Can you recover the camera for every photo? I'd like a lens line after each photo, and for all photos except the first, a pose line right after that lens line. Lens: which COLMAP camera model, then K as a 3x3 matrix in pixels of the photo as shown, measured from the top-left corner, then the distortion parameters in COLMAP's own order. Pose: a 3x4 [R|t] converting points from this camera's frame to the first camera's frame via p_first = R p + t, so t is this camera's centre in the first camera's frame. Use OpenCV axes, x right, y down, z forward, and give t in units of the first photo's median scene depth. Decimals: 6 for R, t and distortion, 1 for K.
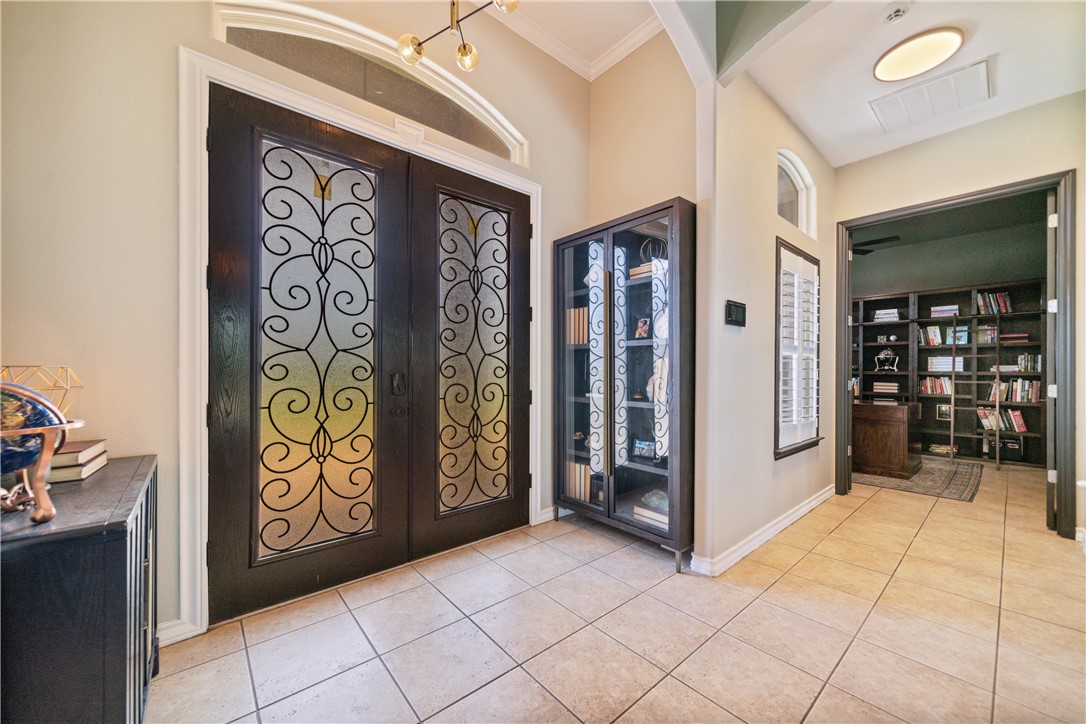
lens RADIAL K [[406.6, 0, 541.7], [0, 406.6, 369.6], [0, 0, 1]] dist [0.002703, -0.000009]
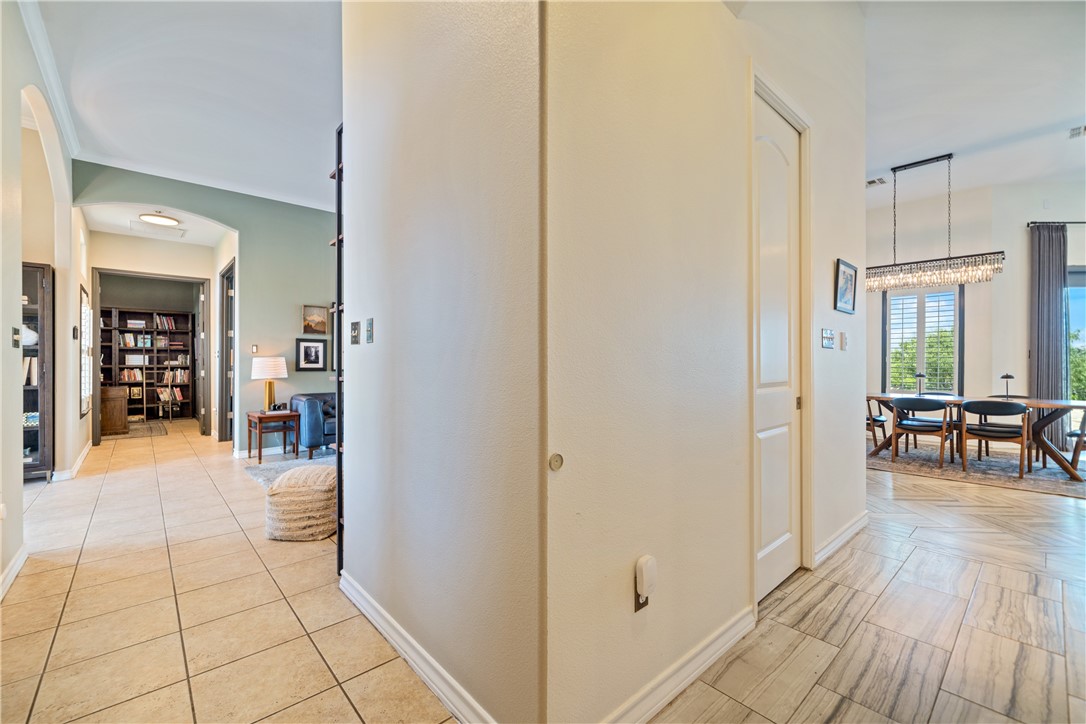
lens RADIAL K [[452.4, 0, 544.2], [0, 452.4, 362.5], [0, 0, 1]] dist [-0.000646, -0.000097]
pose [[-0.017679, -0.003161, 0.999839, -0.694766], [0.003740, 0.999988, 0.003227, -0.003961], [-0.999837, 0.003796, -0.017667, -0.457652]]
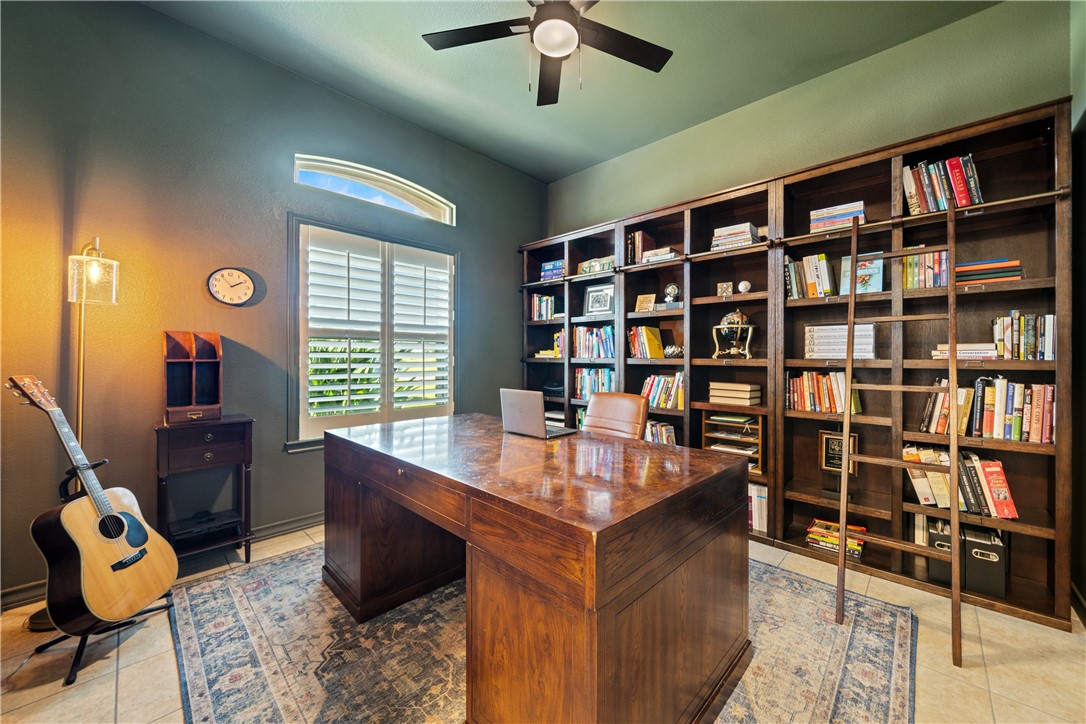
lens RADIAL K [[398.5, 0, 578.9], [0, 398.5, 357.0], [0, 0, 1]] dist [-0.002054, -0.000132]
pose [[0.990671, -0.000167, 0.136275, 0.691008], [0.000173, 1.000000, -0.000028, 0.002450], [-0.136275, 0.000051, 0.990671, 0.648696]]
